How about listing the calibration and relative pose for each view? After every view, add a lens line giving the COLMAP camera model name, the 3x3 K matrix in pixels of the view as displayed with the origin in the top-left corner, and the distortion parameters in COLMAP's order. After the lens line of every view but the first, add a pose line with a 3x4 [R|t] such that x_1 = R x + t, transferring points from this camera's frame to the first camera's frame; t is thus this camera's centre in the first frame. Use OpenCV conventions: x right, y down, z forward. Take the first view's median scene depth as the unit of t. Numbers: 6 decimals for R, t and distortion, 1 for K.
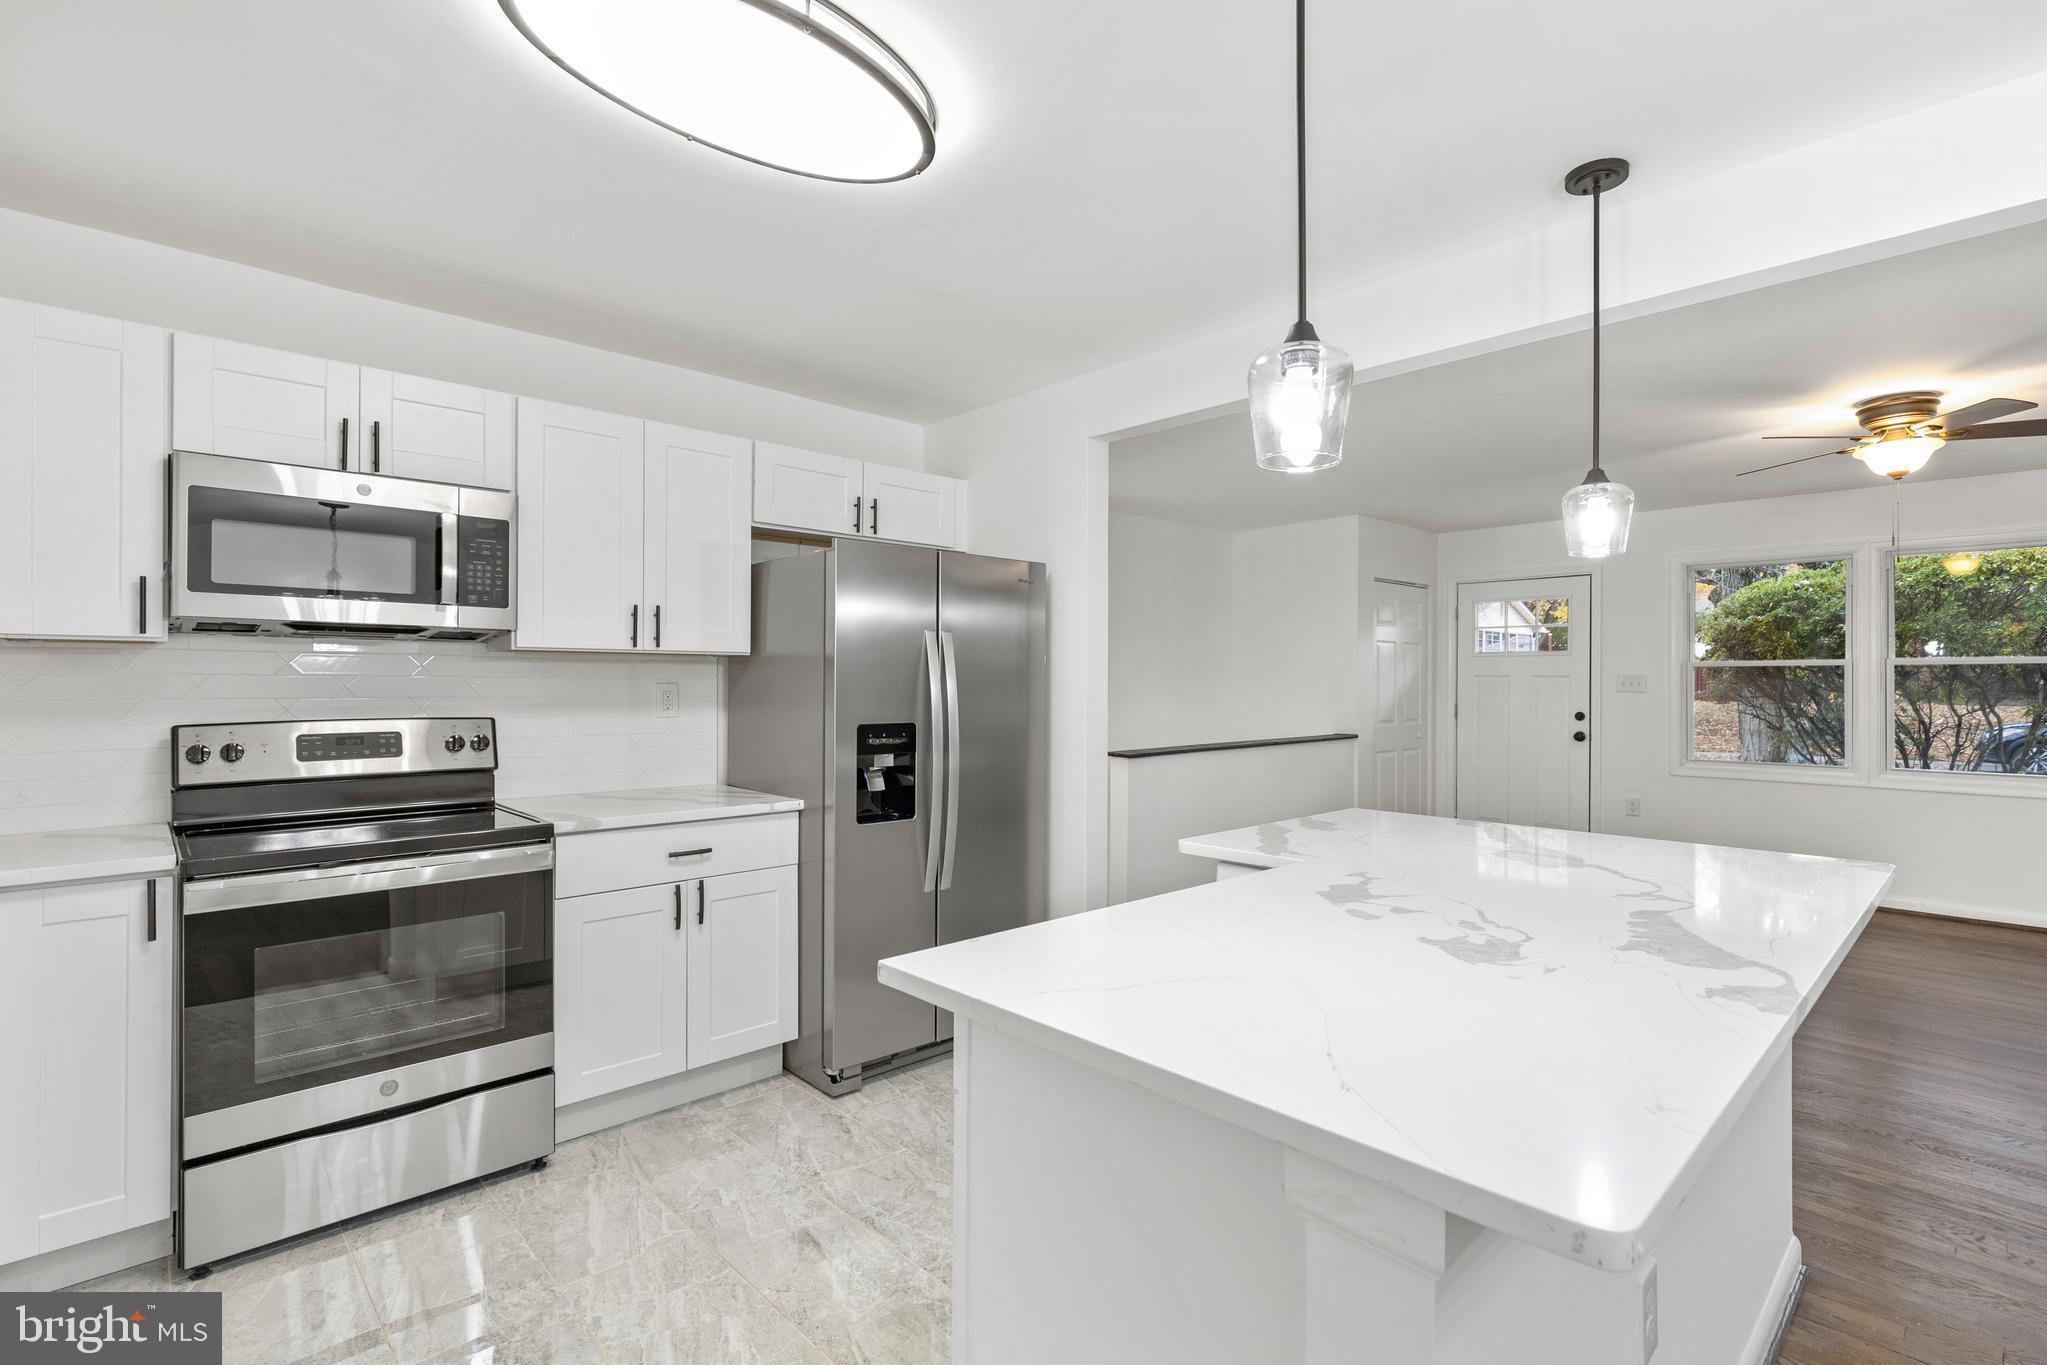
lens RADIAL K [[949.2, 0, 1041.7], [0, 949.2, 684.1], [0, 0, 1]] dist [-0.002996, -0.000832]
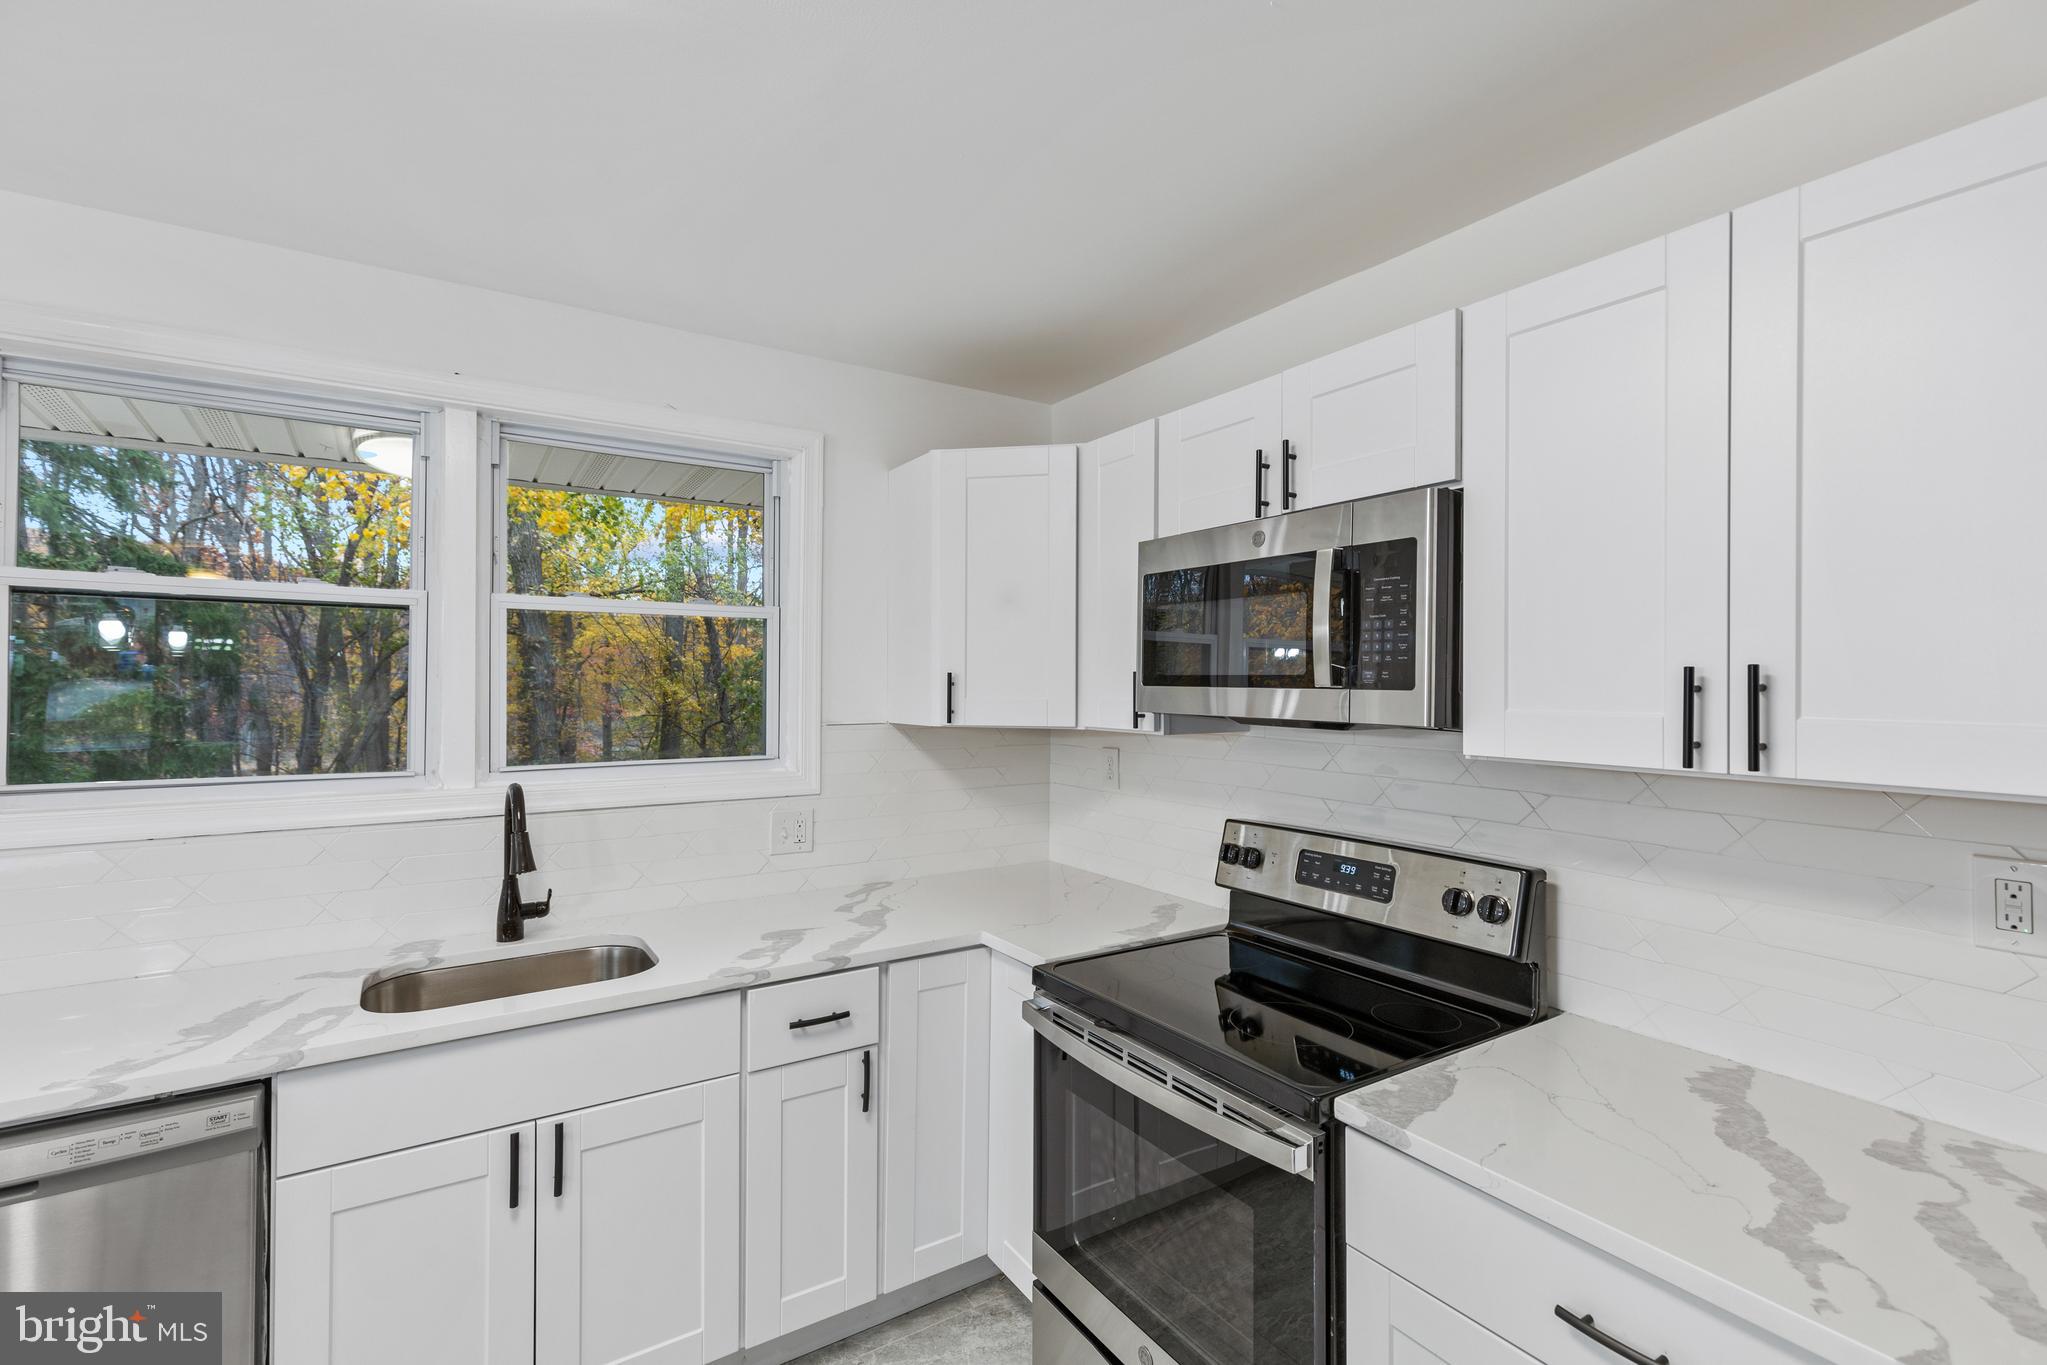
lens RADIAL K [[922.9, 0, 1028.9], [0, 922.9, 680.5], [0, 0, 1]] dist [0.008003, -0.001037]
pose [[-0.180424, -0.006311, -0.983569, 0.029276], [-0.006665, 0.999964, -0.005193, -0.078091], [0.983566, 0.005619, -0.180459, 0.839873]]
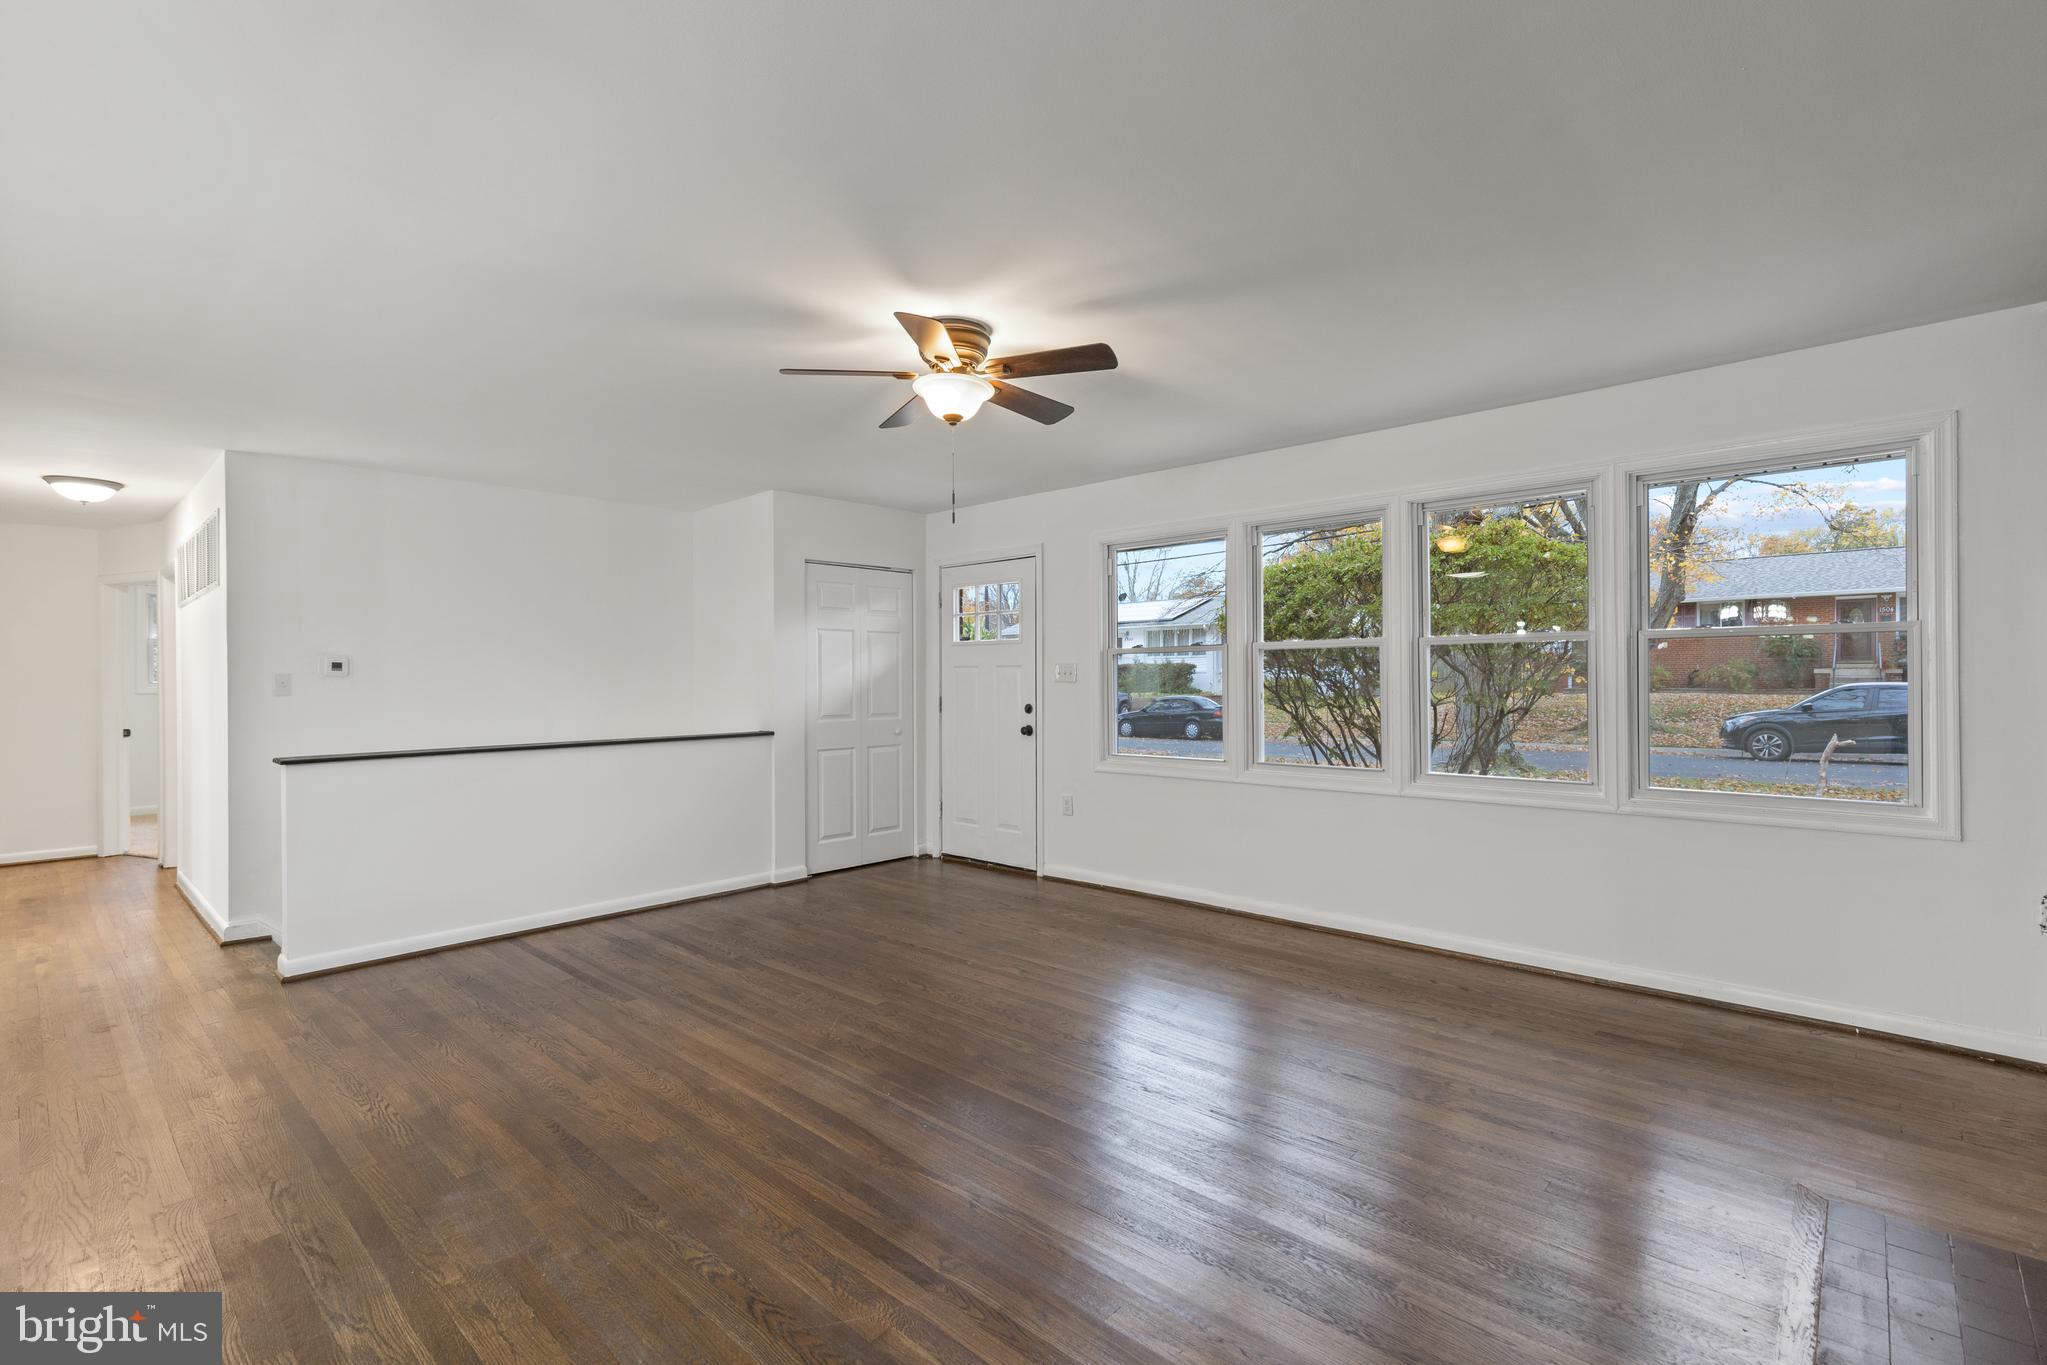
lens RADIAL K [[922.9, 0, 1042.6], [0, 922.9, 684.1], [0, 0, 1]] dist [0.008003, -0.001037]
pose [[0.997672, -0.009288, 0.067556, 1.206183], [0.009129, 0.999955, 0.002663, 0.017329], [-0.067578, -0.002040, 0.997712, 0.225723]]
